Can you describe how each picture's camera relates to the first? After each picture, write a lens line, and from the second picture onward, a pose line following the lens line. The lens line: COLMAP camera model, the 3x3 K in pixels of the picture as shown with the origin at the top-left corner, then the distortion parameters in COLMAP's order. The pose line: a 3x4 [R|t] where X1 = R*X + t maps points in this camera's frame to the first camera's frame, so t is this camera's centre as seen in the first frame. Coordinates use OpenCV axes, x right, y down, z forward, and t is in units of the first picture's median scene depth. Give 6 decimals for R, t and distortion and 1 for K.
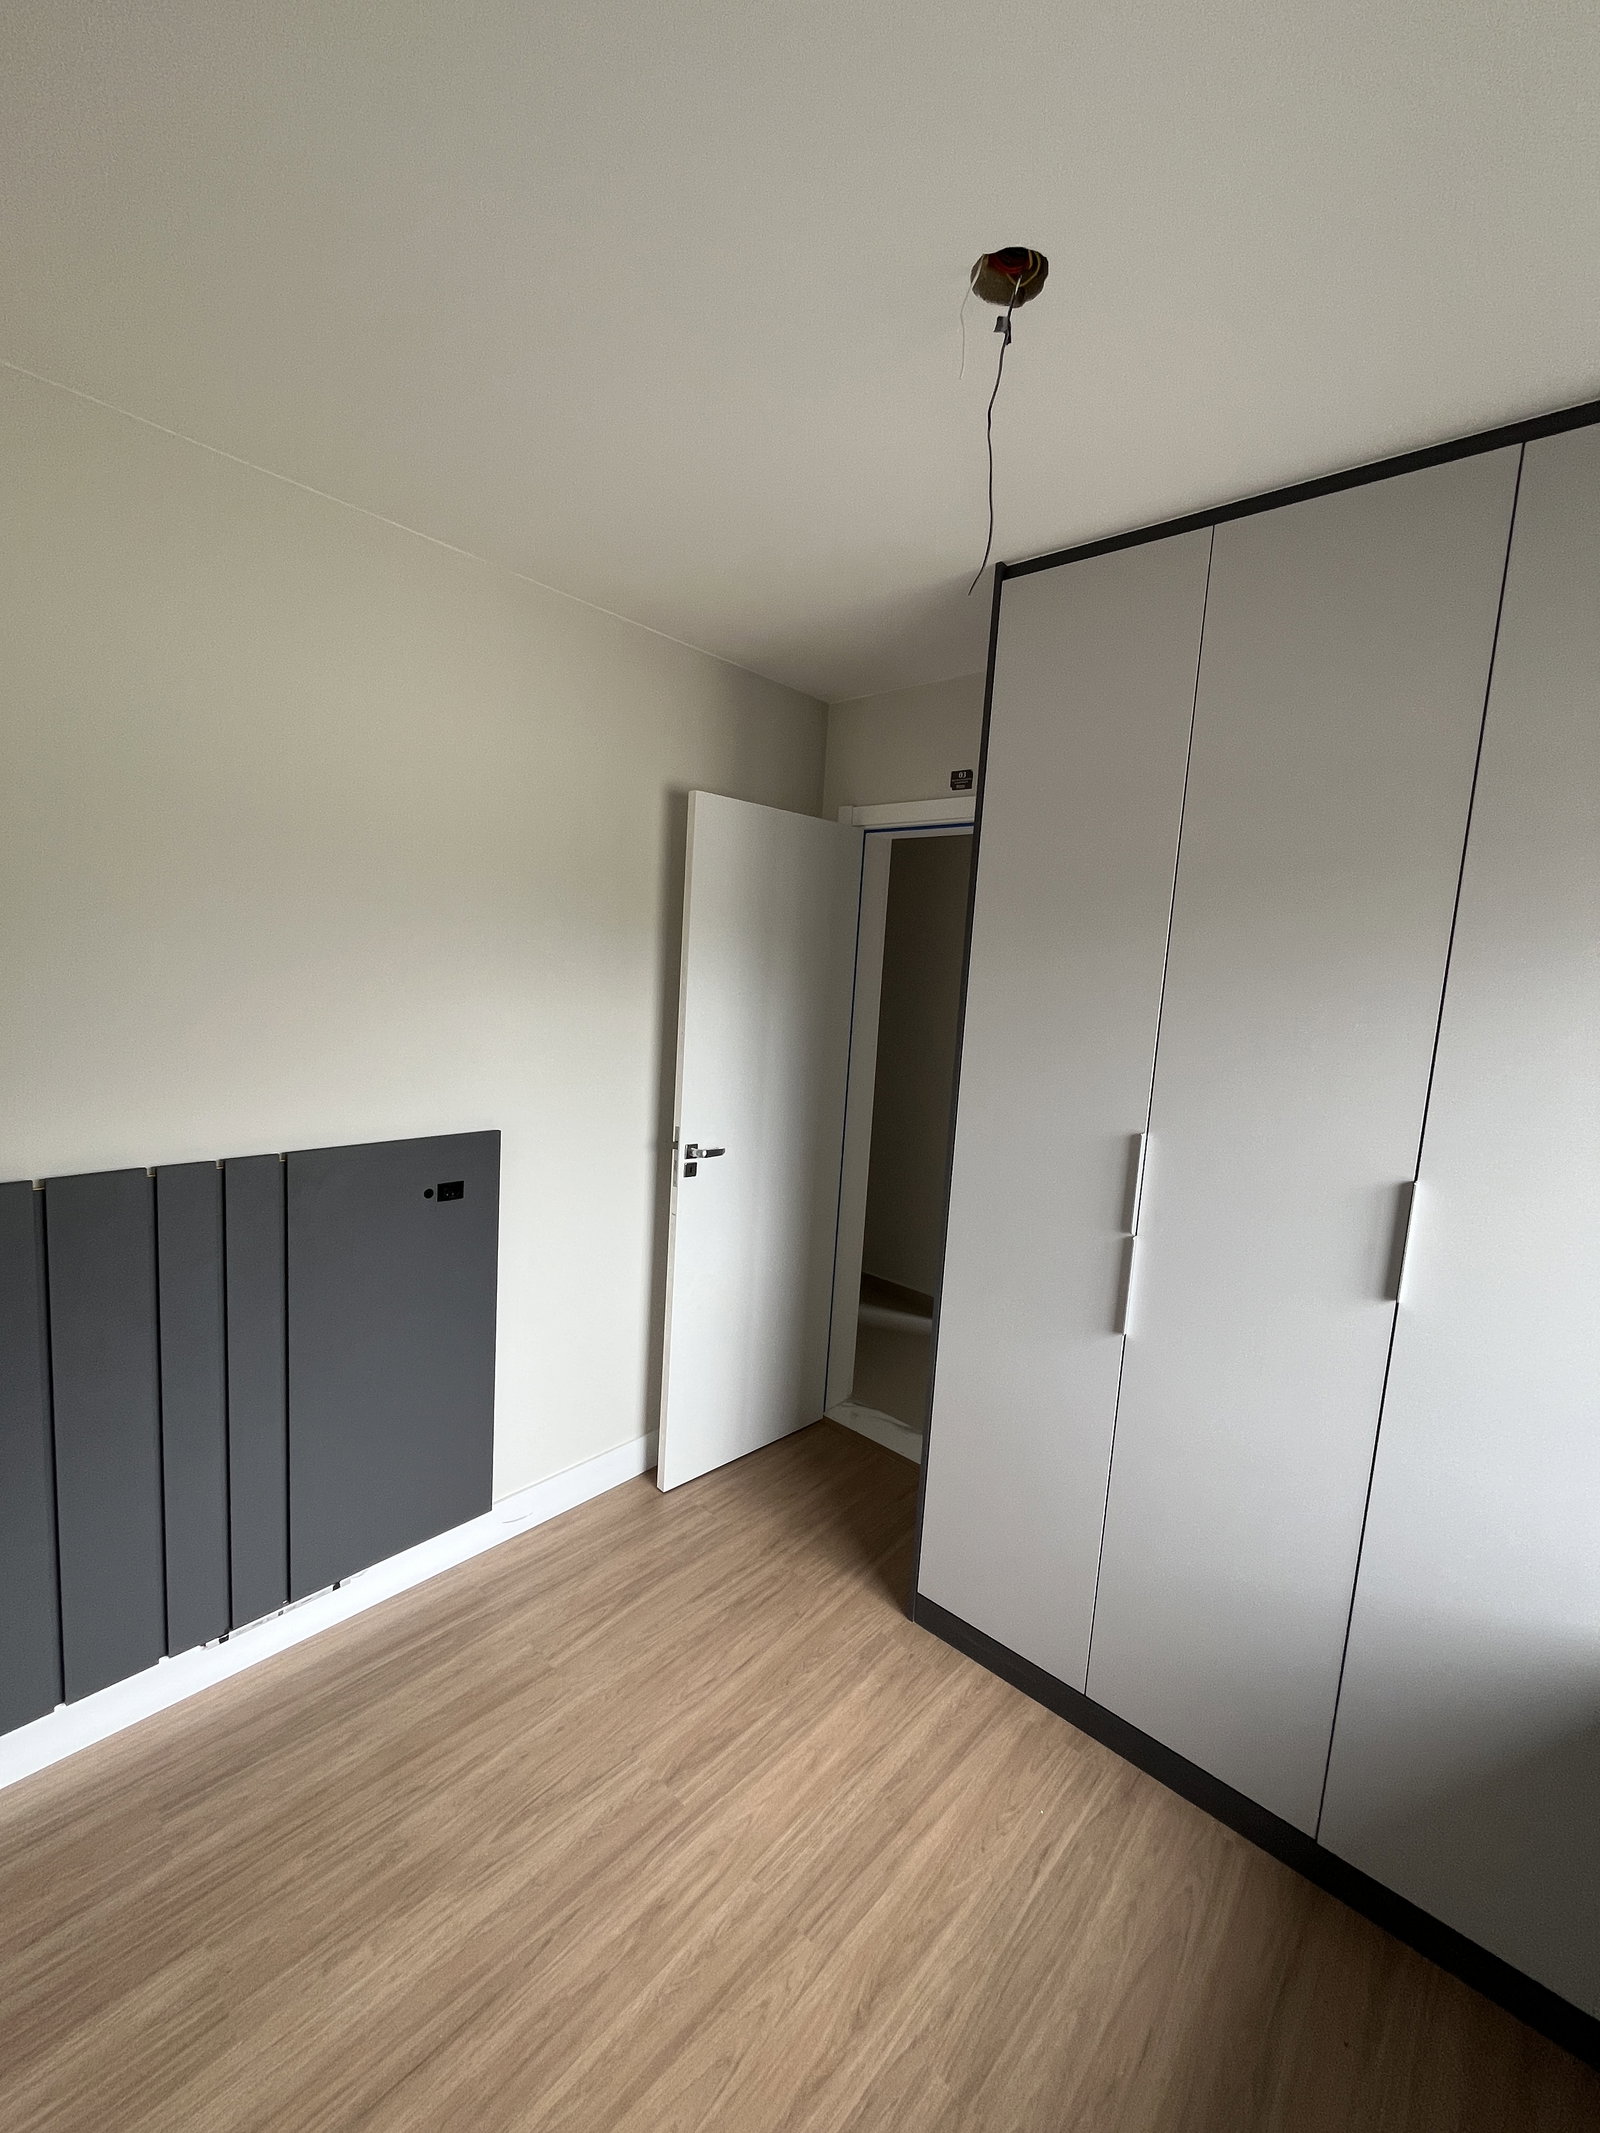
lens RADIAL K [[859.2, 0, 797.7], [0, 859.2, 1065.3], [0, 0, 1]] dist [-0.009368, 0.000269]
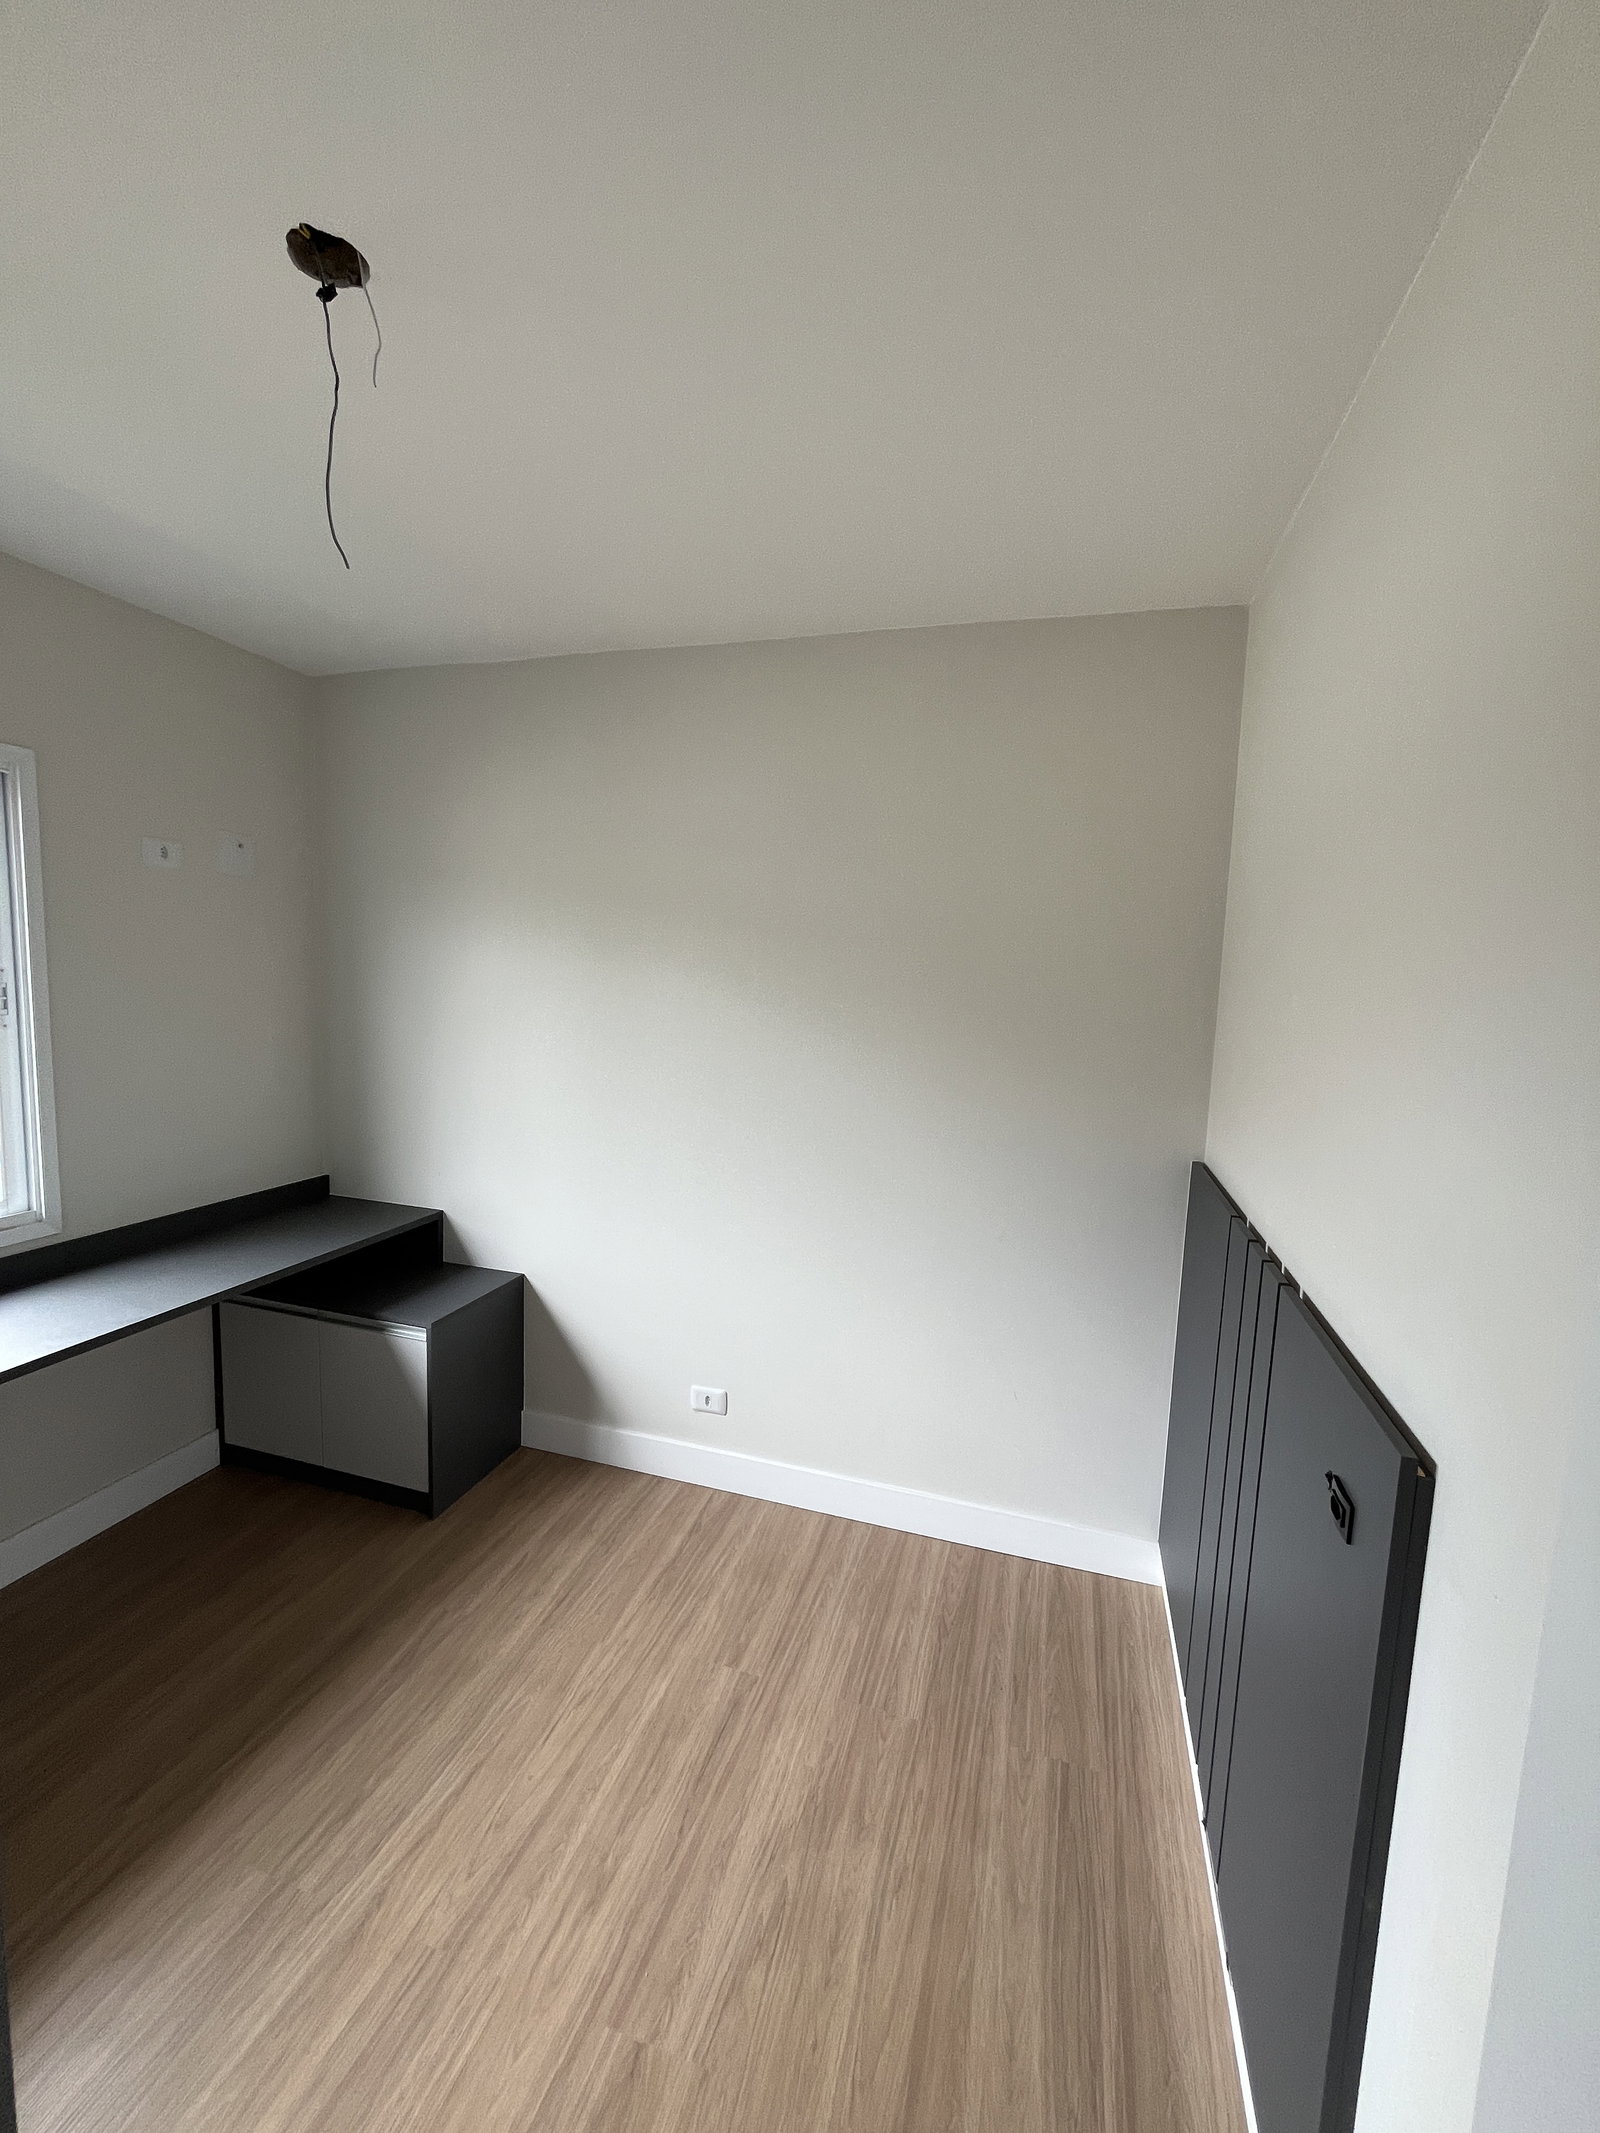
lens RADIAL K [[859.2, 0, 798.6], [0, 859.2, 1061.8], [0, 0, 1]] dist [-0.009368, 0.000269]
pose [[-0.902098, -0.052582, -0.428316, 0.095638], [-0.140429, 0.974294, 0.176156, -0.172150], [0.408043, 0.219058, -0.886293, 1.704731]]
